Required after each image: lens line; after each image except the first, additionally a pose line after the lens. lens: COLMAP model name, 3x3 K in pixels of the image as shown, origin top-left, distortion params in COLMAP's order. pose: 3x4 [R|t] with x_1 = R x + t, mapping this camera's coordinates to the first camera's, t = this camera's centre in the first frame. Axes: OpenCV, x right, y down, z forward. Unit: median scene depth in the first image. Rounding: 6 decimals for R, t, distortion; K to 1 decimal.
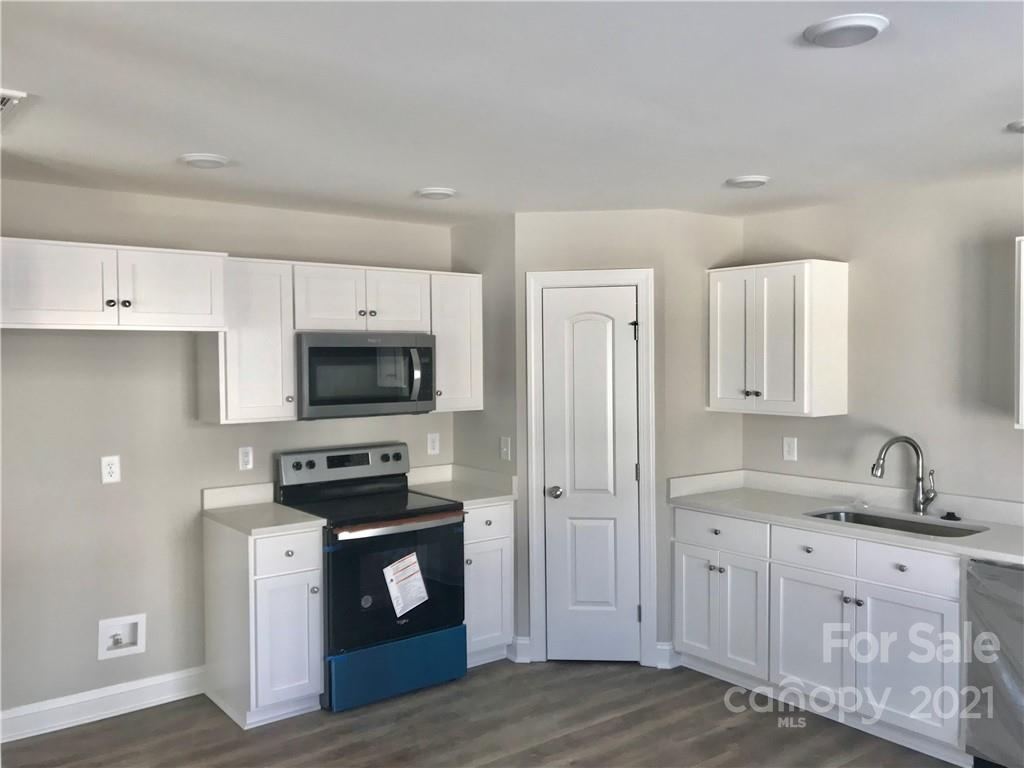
lens RADIAL K [[872.6, 0, 512.0], [0, 872.6, 384.0], [0, 0, 1]] dist [0.047180, -0.008226]
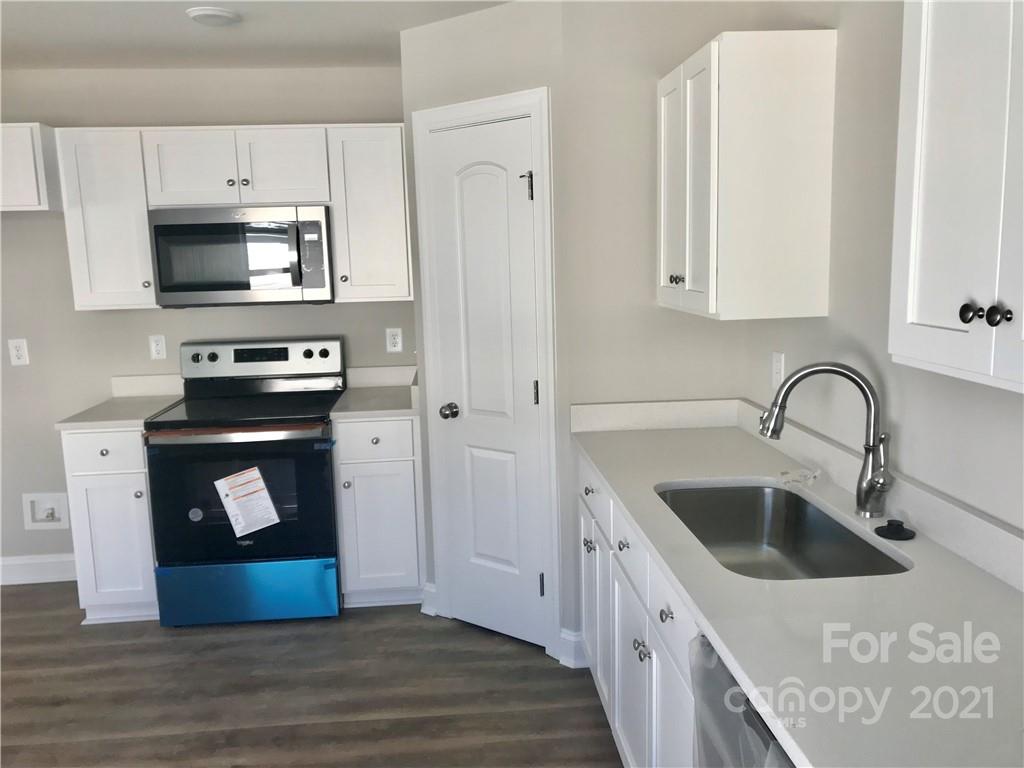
lens RADIAL K [[848.2, 0, 512.0], [0, 848.2, 384.0], [0, 0, 1]] dist [0.068340, -0.002712]
pose [[0.825209, 0.069702, -0.560510, 0.551687], [0.008006, 0.990813, 0.135000, 0.002198], [0.564771, -0.115891, 0.817070, 0.466917]]
